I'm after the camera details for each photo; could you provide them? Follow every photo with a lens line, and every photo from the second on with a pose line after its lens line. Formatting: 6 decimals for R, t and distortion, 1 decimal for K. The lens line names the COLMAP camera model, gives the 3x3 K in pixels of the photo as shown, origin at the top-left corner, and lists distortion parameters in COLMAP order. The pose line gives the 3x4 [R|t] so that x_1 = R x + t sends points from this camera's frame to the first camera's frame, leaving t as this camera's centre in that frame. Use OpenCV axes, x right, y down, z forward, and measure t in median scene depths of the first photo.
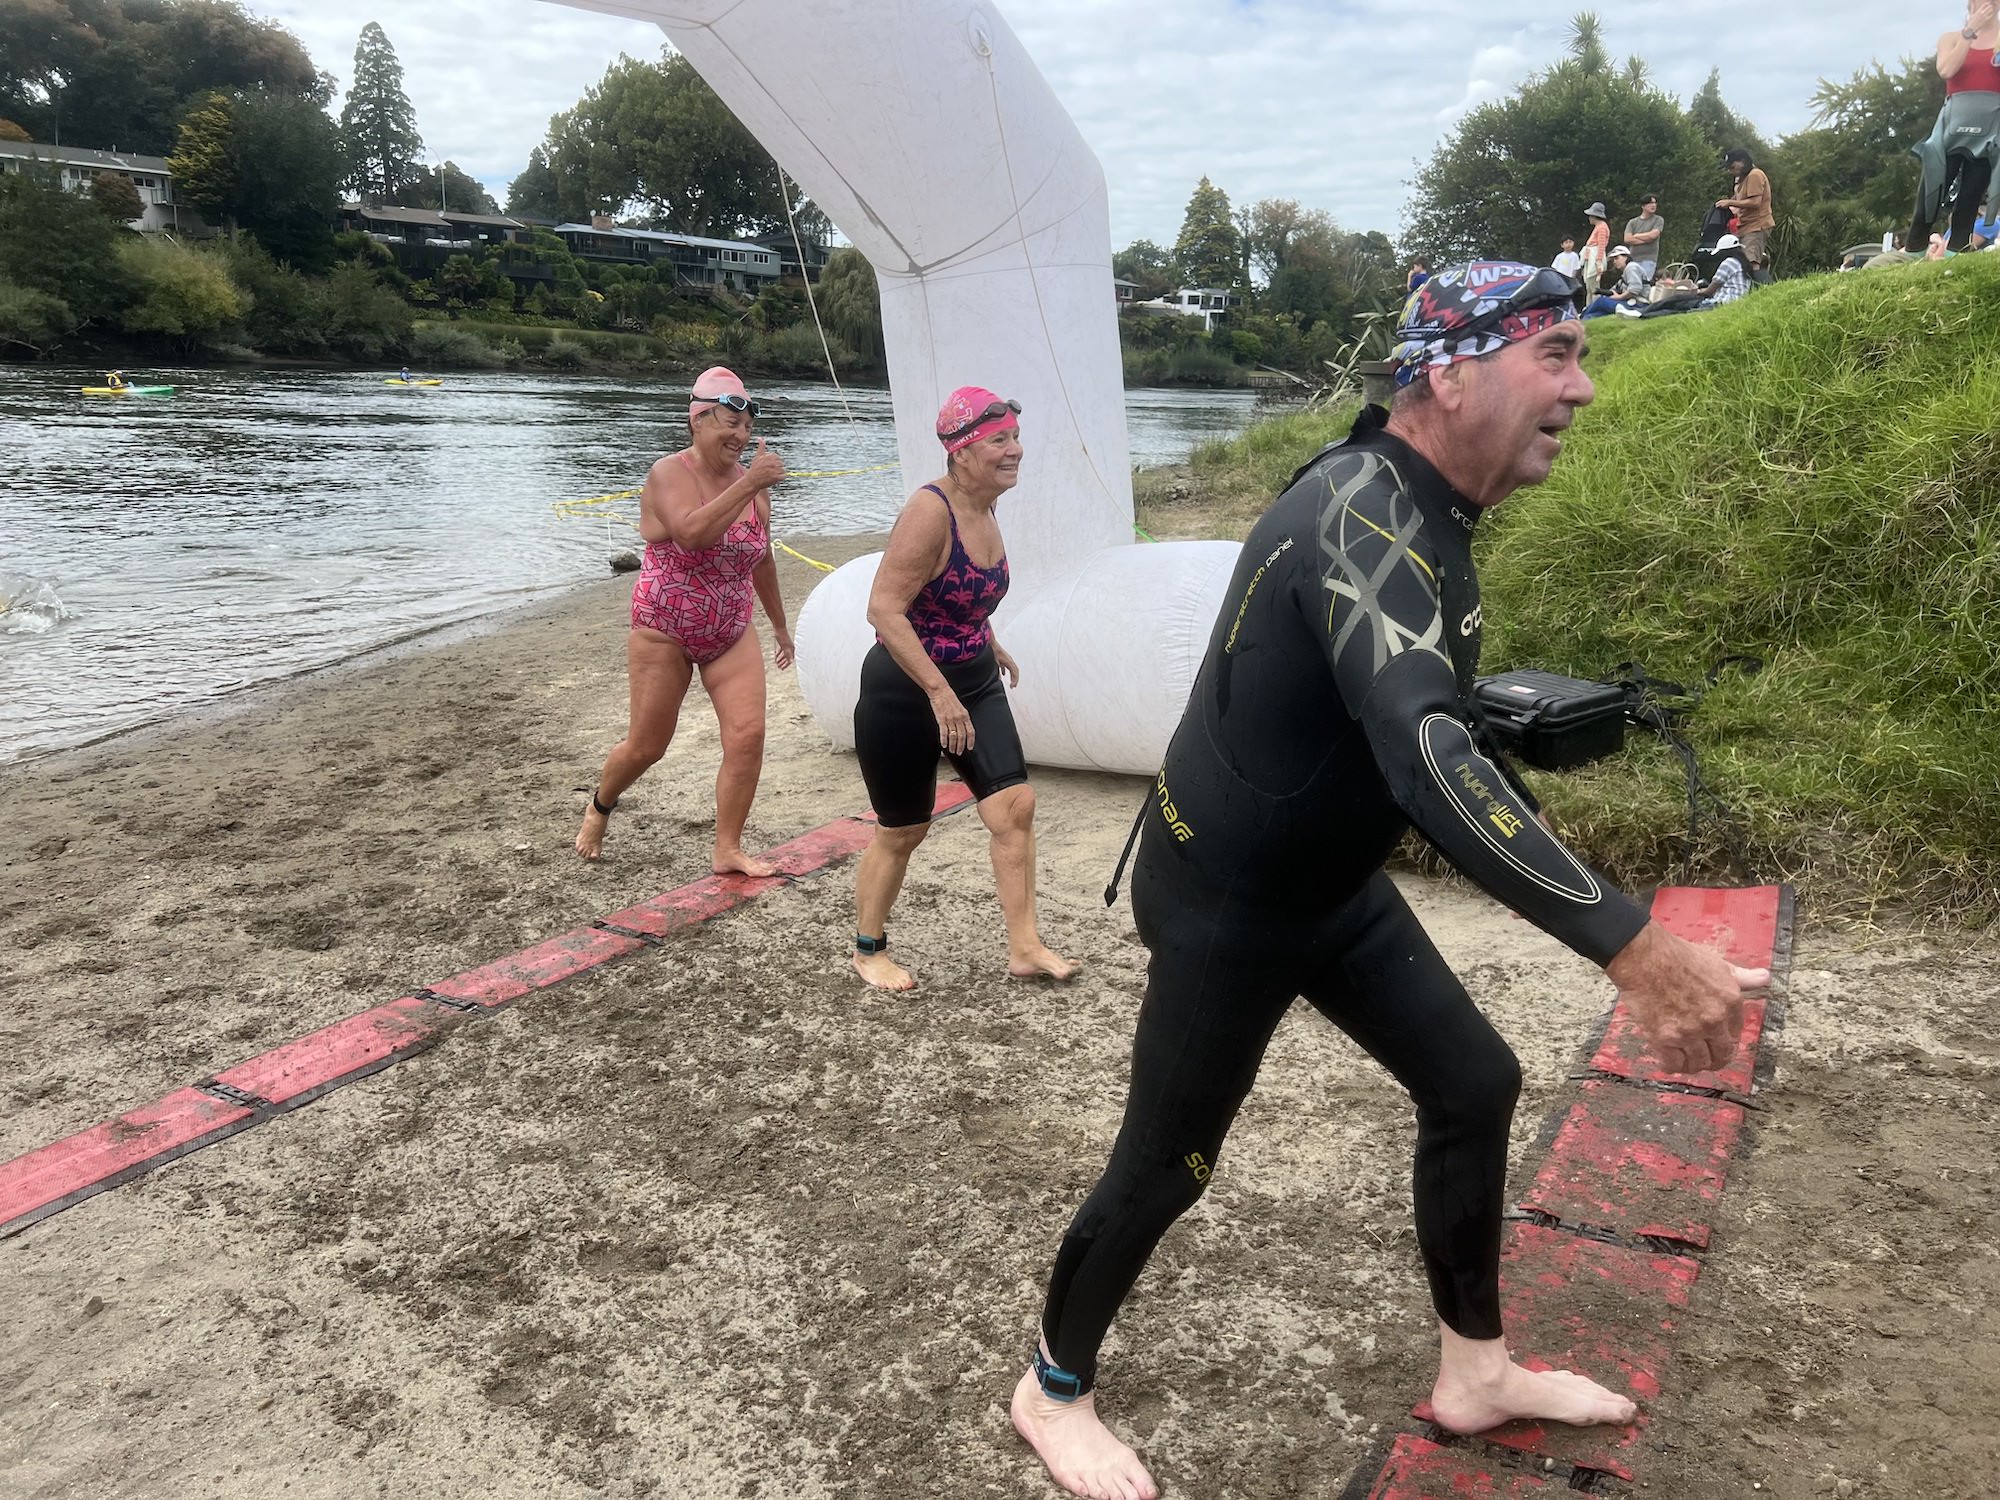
lens RADIAL K [[1541.5, 0, 1007.7], [0, 1541.5, 720.0], [0, 0, 1]] dist [0.043902, -0.042030]
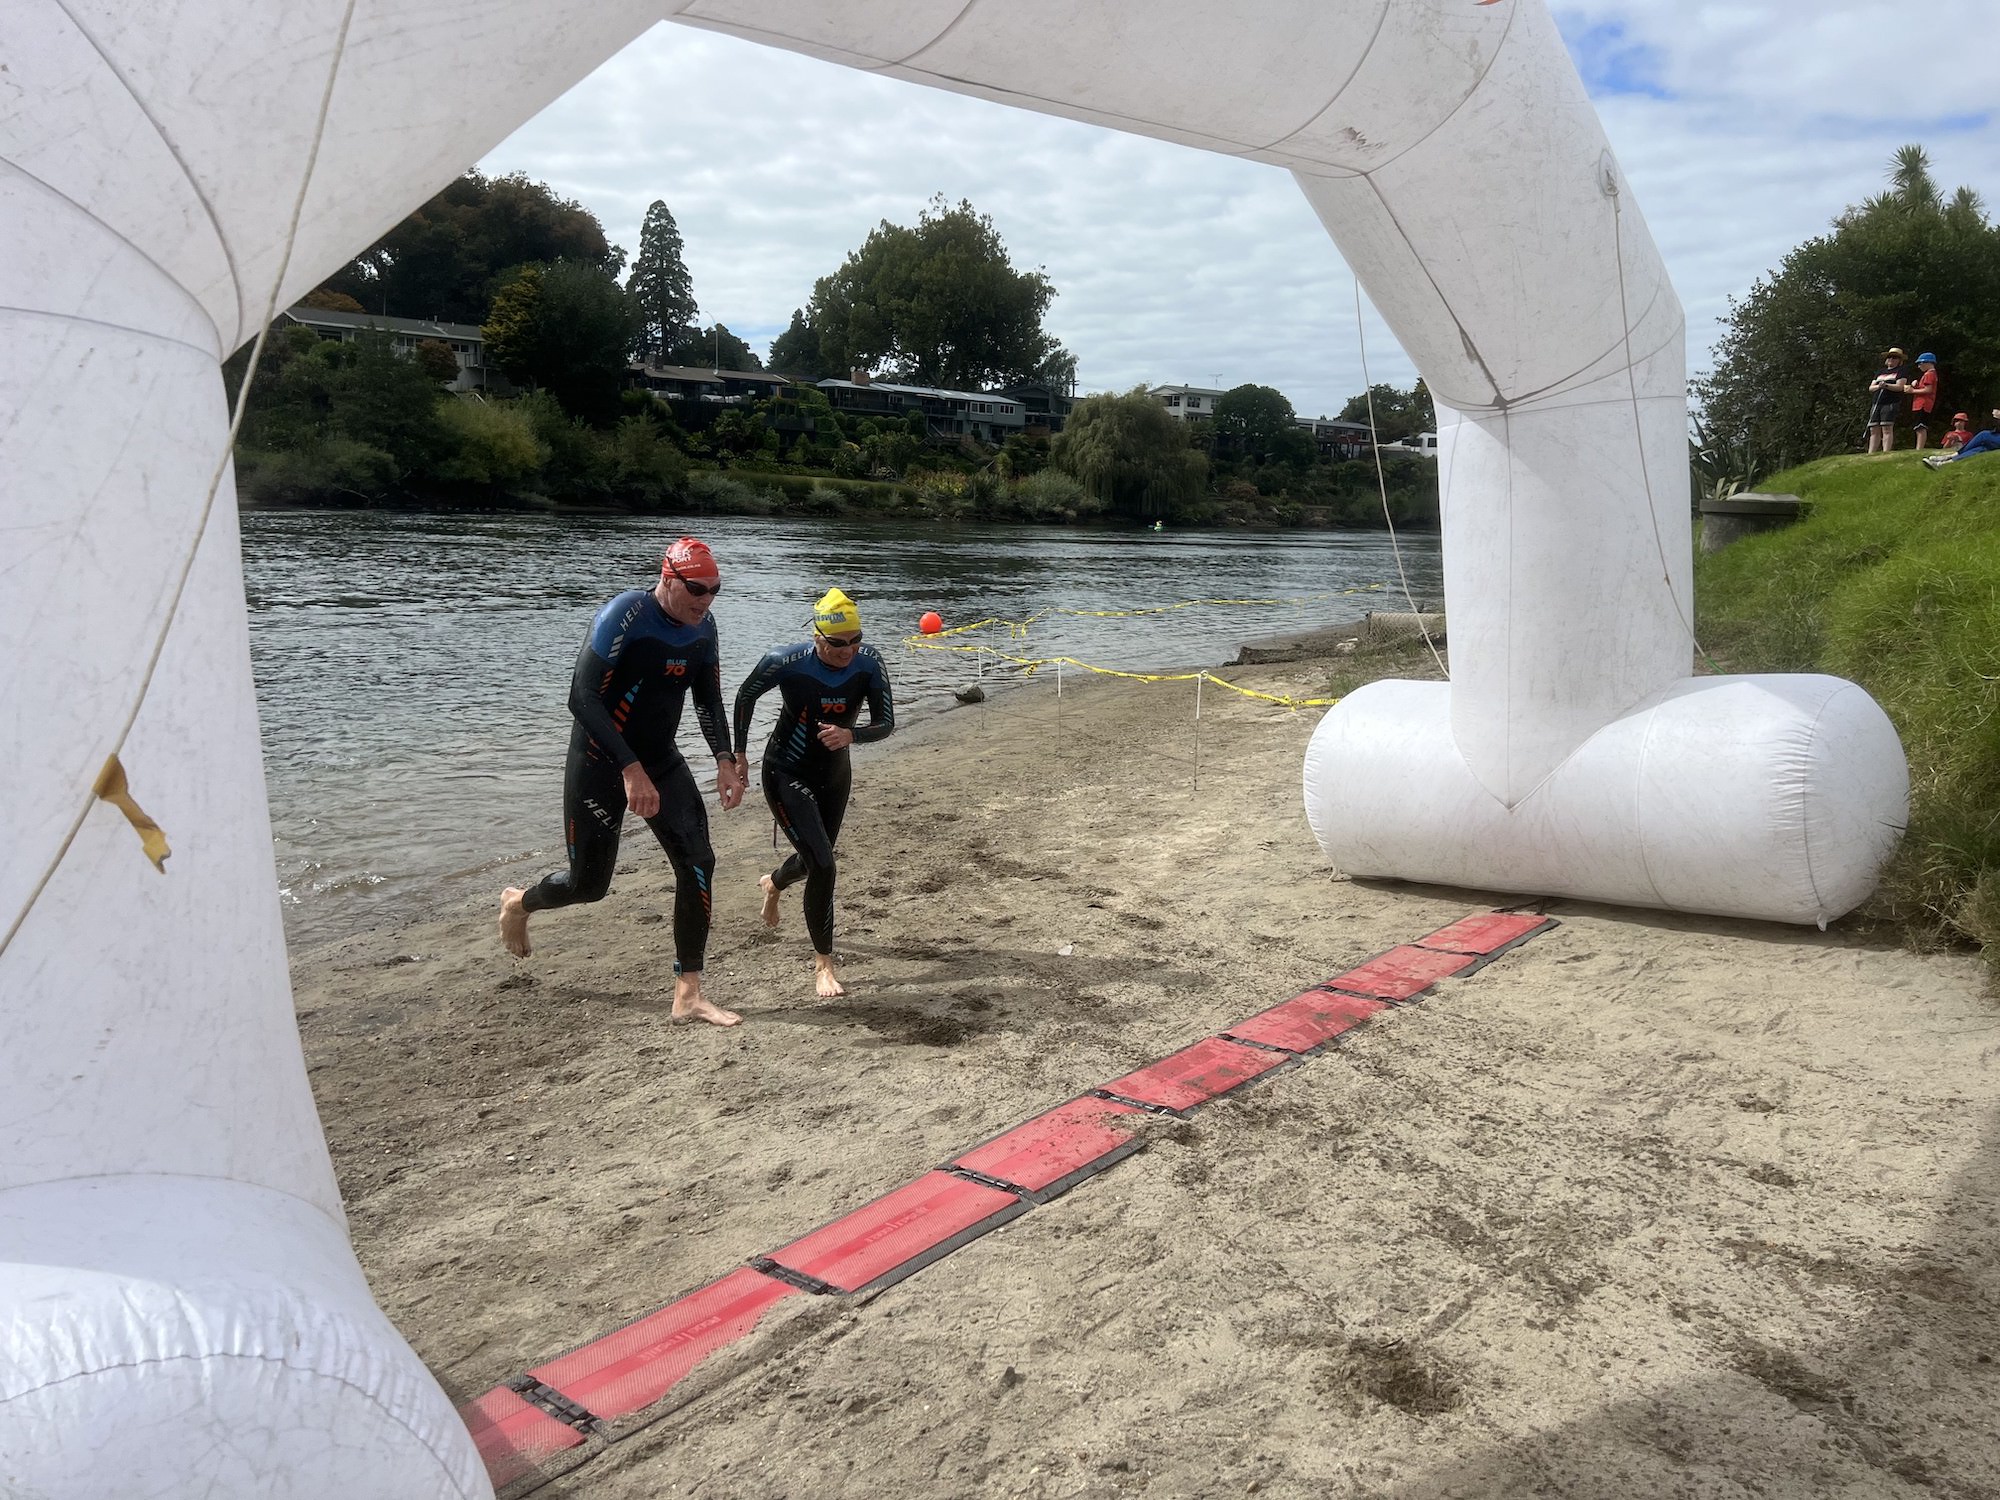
lens RADIAL K [[1522.7, 0, 993.7], [0, 1522.7, 746.2], [0, 0, 1]] dist [0.140910, -0.296440]
pose [[0.988967, 0.019648, -0.146825, -0.217342], [-0.030251, 0.997065, -0.070333, 0.013249], [0.145012, 0.073999, 0.986659, -0.027387]]
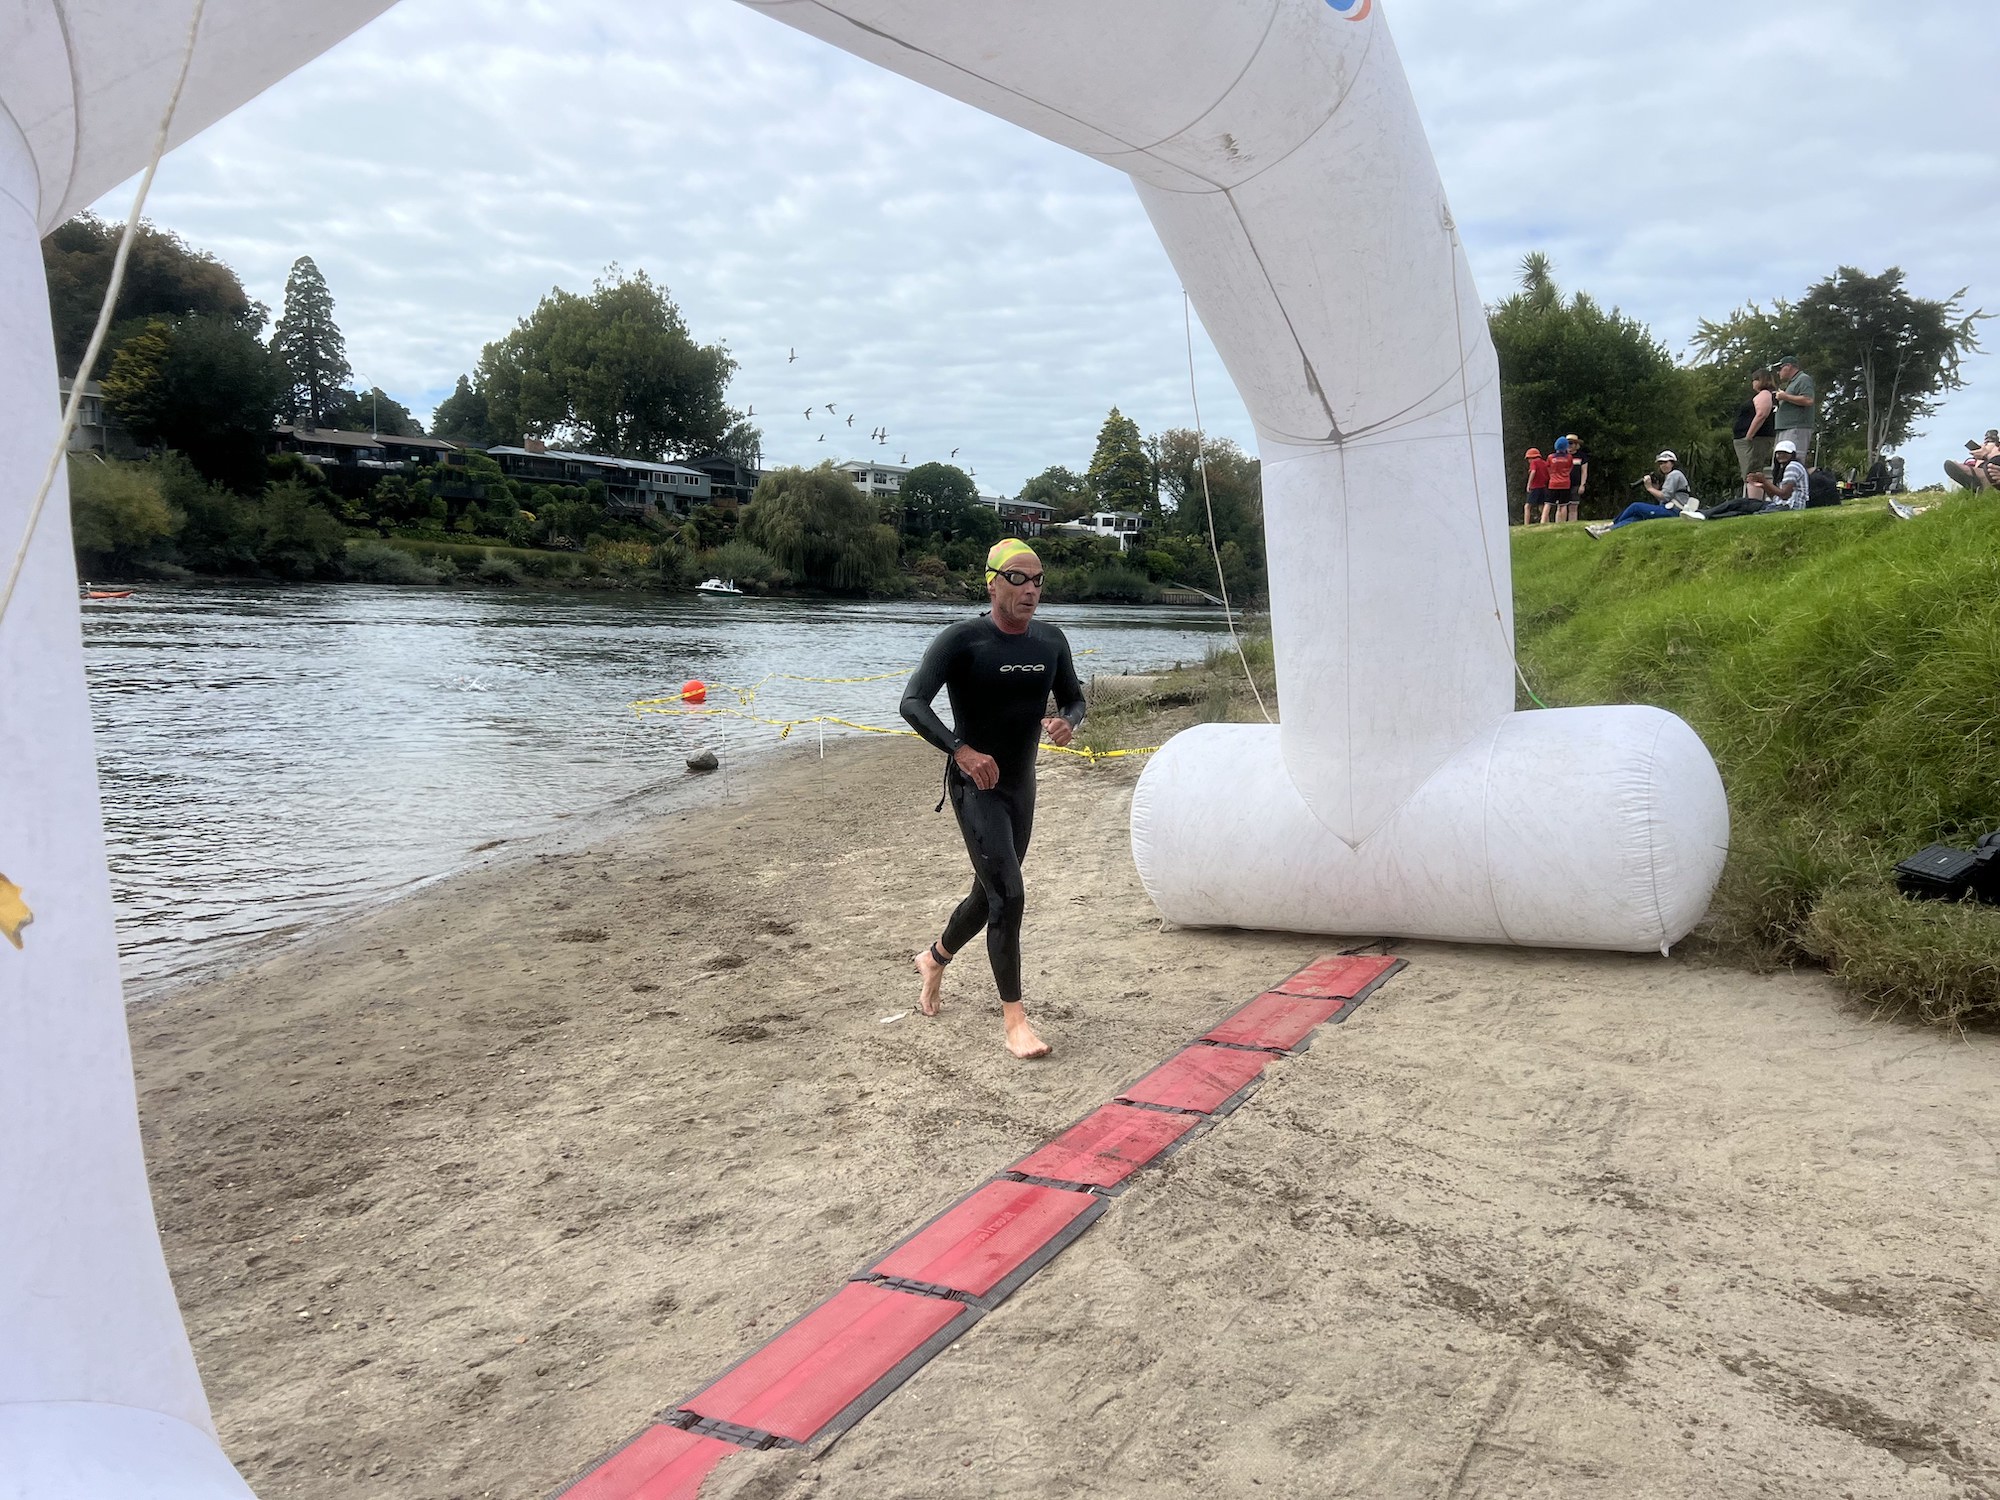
lens RADIAL K [[1530.8, 0, 1000.0], [0, 1530.8, 750.0], [0, 0, 1]] dist [0.055687, -0.048120]
pose [[0.998179, -0.007784, 0.059824, -0.315199], [0.014797, 0.992940, -0.117693, 0.022661], [-0.058486, 0.118364, 0.991246, 0.047473]]
